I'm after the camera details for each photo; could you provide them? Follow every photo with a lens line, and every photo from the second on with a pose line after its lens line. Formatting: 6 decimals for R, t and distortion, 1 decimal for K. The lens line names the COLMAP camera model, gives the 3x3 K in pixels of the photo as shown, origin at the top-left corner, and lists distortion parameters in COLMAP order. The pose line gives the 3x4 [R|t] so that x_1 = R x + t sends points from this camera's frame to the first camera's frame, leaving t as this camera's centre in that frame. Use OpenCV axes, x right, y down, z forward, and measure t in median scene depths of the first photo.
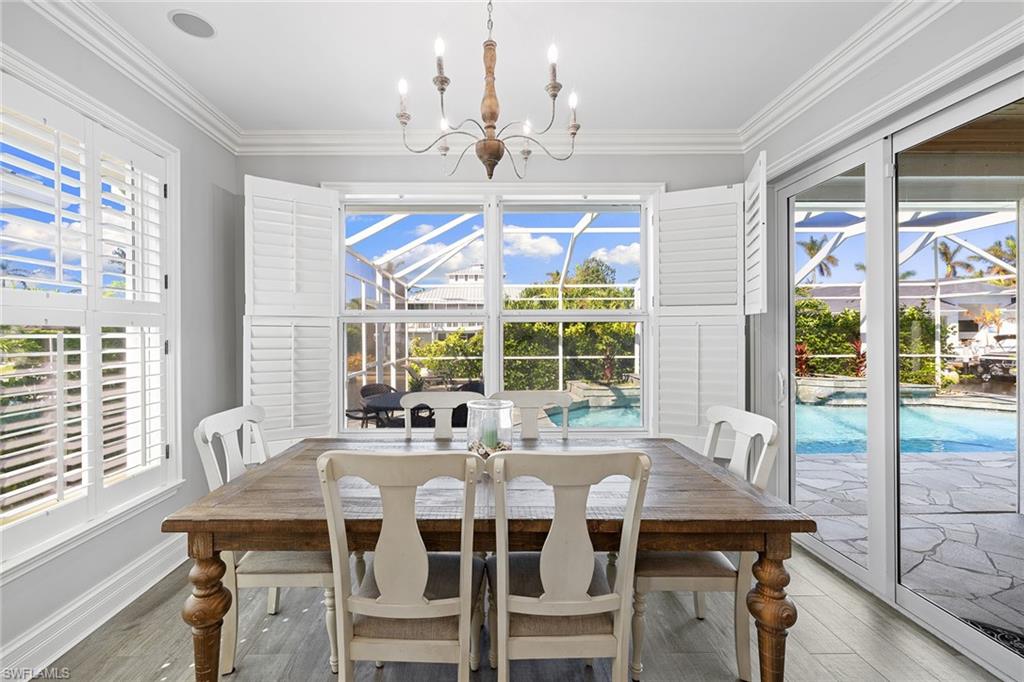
lens RADIAL K [[437.5, 0, 486.0], [0, 437.5, 330.8], [0, 0, 1]] dist [-0.000574, 0.000109]
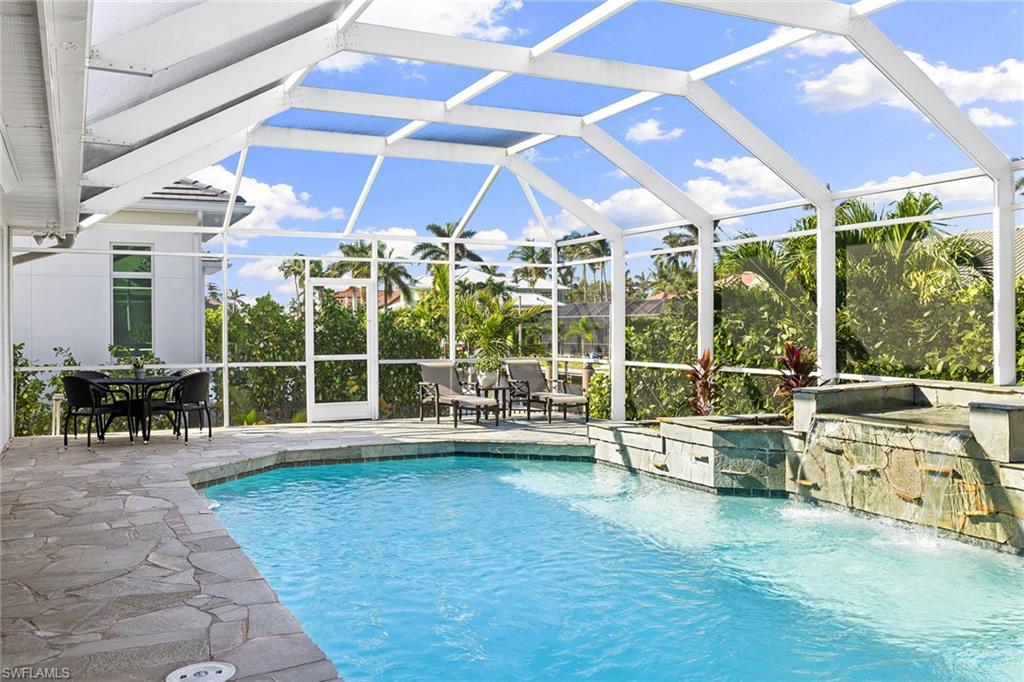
lens RADIAL K [[908.7, 0, 505.5], [0, 908.7, 338.2], [0, 0, 1]] dist [0.001153, 0.005979]
pose [[0.419526, 0.014714, -0.907624, 0.970446], [0.005810, 0.999805, 0.018894, 0.008510], [0.907725, -0.013200, 0.419358, 0.383735]]
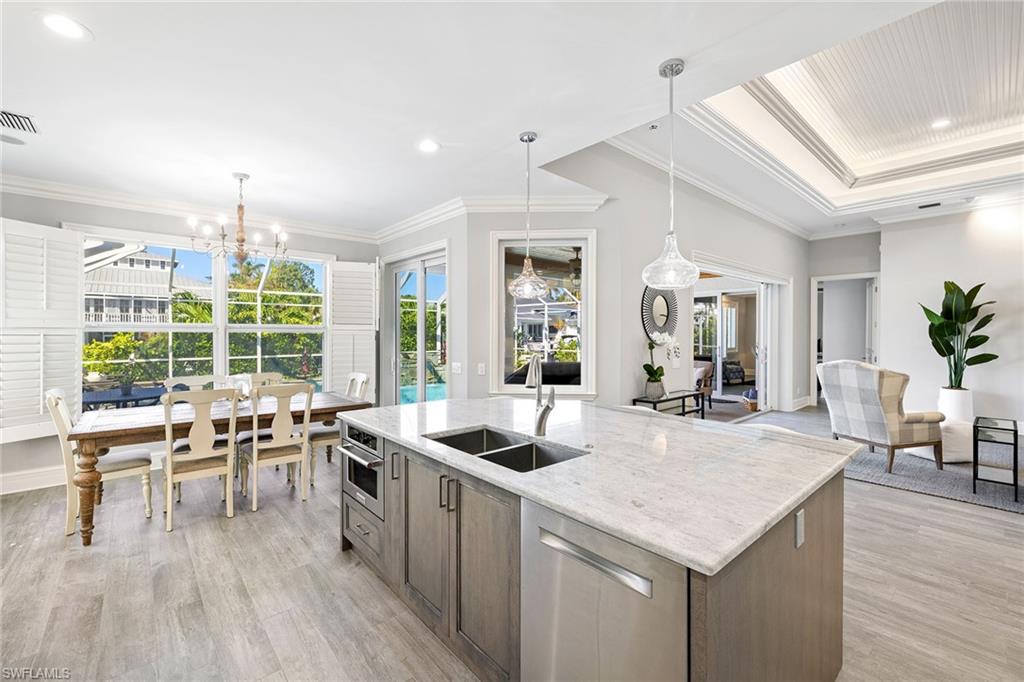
lens RADIAL K [[431.1, 0, 505.6], [0, 431.1, 337.7], [0, 0, 1]] dist [-0.001395, 0.000141]
pose [[0.762893, -0.001175, 0.646523, -0.058262], [-0.010891, 0.999833, 0.014669, -0.009878], [-0.646433, -0.018232, 0.762753, -0.230498]]
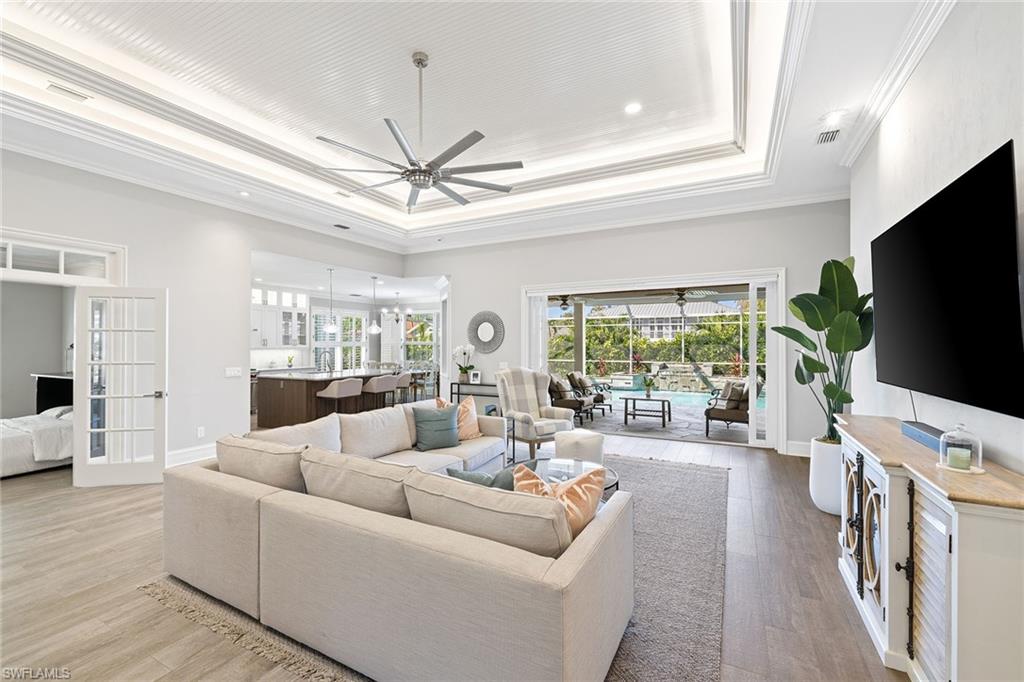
lens RADIAL K [[431.1, 0, 505.6], [0, 431.1, 337.7], [0, 0, 1]] dist [-0.001395, 0.000141]
pose [[0.875287, -0.002176, -0.483599, 0.698353], [-0.000641, 0.999984, -0.005659, -0.016887], [0.483604, 0.005263, 0.875271, -0.581941]]
